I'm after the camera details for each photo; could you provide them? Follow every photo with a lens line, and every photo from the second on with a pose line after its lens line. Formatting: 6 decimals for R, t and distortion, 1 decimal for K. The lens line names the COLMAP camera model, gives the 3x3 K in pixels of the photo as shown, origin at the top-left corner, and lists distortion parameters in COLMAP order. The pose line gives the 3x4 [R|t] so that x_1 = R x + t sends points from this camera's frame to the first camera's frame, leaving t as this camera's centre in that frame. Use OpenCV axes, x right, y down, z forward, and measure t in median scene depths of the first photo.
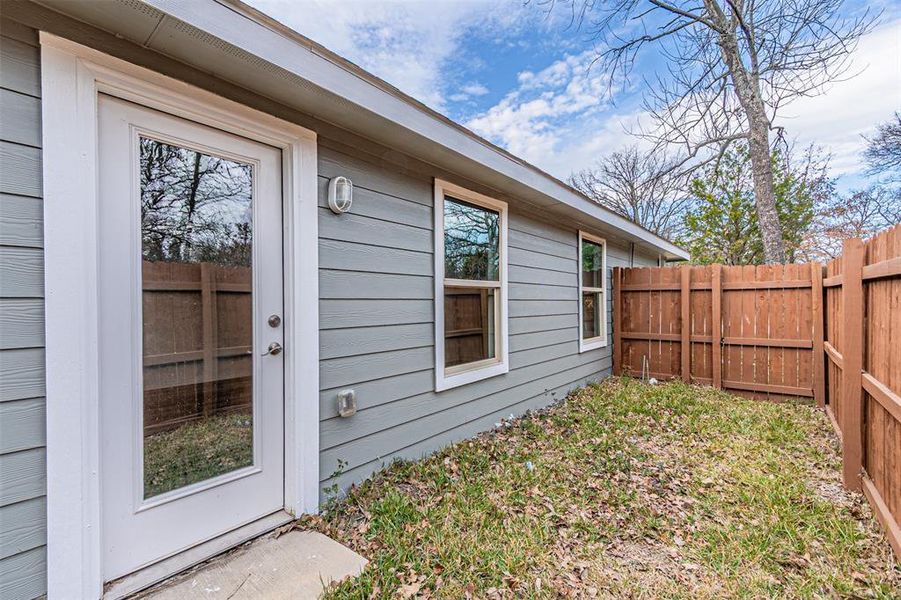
lens RADIAL K [[393.2, 0, 445.6], [0, 393.2, 298.5], [0, 0, 1]] dist [0.005255, 0.000219]
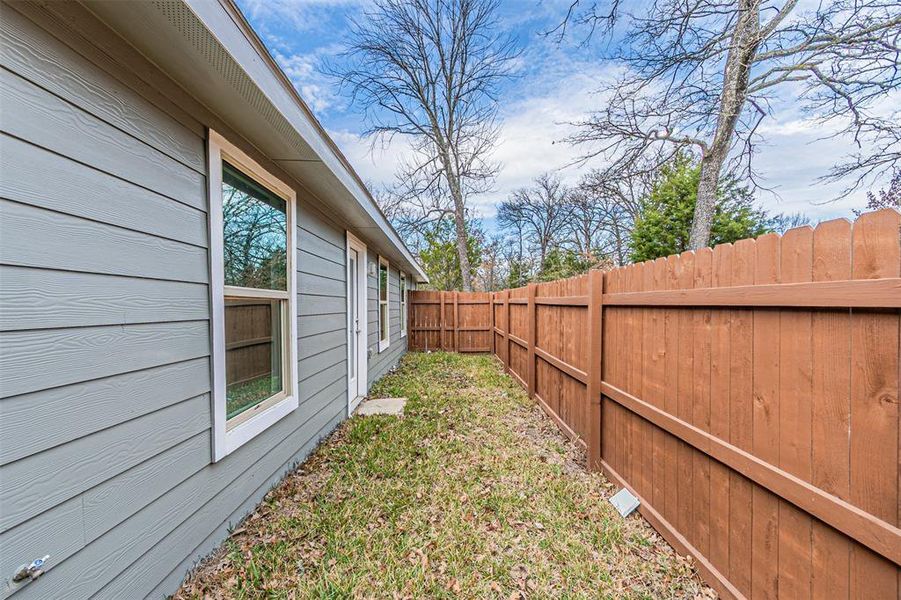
lens RADIAL K [[393.2, 0, 453.1], [0, 393.2, 303.6], [0, 0, 1]] dist [0.005255, 0.000219]
pose [[0.760506, -0.001559, 0.649329, -0.377457], [0.008025, 0.999943, -0.006998, -0.004553], [-0.649281, 0.010533, 0.760476, -0.312042]]
